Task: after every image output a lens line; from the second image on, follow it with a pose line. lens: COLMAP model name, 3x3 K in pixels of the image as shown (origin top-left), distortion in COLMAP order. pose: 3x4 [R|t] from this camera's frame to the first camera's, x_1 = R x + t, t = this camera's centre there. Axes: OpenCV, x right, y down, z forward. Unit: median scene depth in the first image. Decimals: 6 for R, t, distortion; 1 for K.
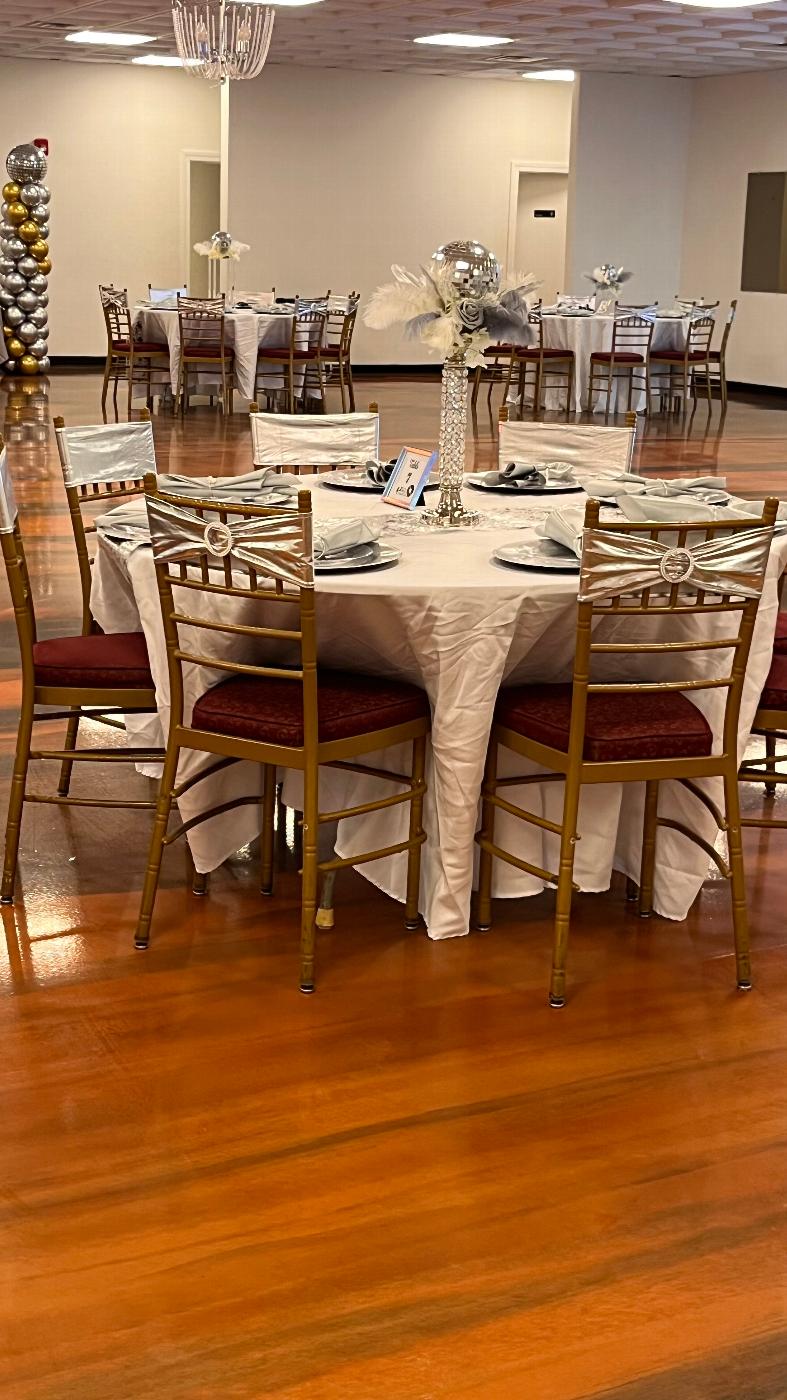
lens RADIAL K [[1900.8, 0, 383.8], [0, 1900.8, 675.5], [0, 0, 1]] dist [0.170523, 0.000000]
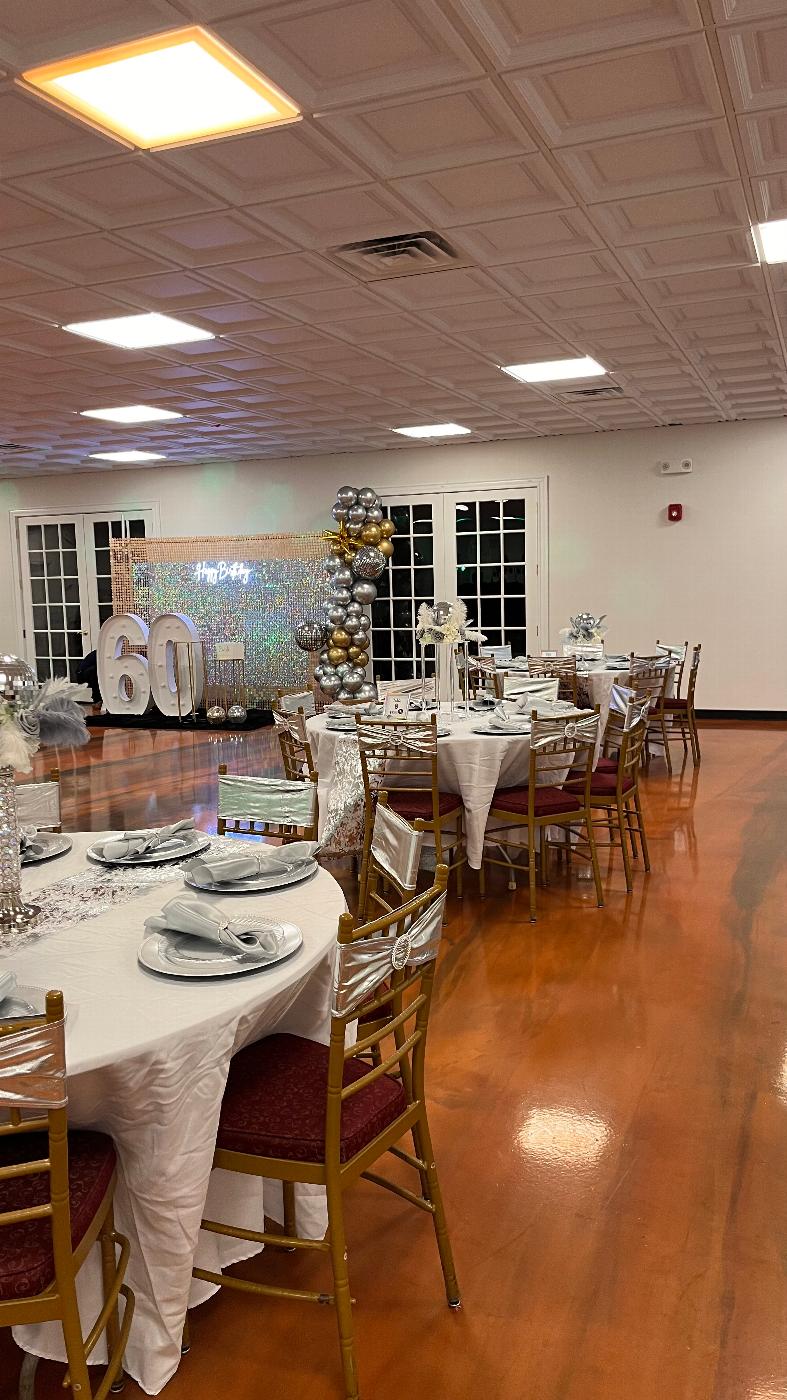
lens RADIAL K [[1070.4, 0, 390.7], [0, 1070.4, 695.4], [0, 0, 1]] dist [0.061779, -0.057624]
pose [[0.759339, -0.126511, 0.638278, -0.194646], [0.200038, 0.978801, -0.043974, -0.160307], [-0.619184, 0.161071, 0.768549, 0.504501]]
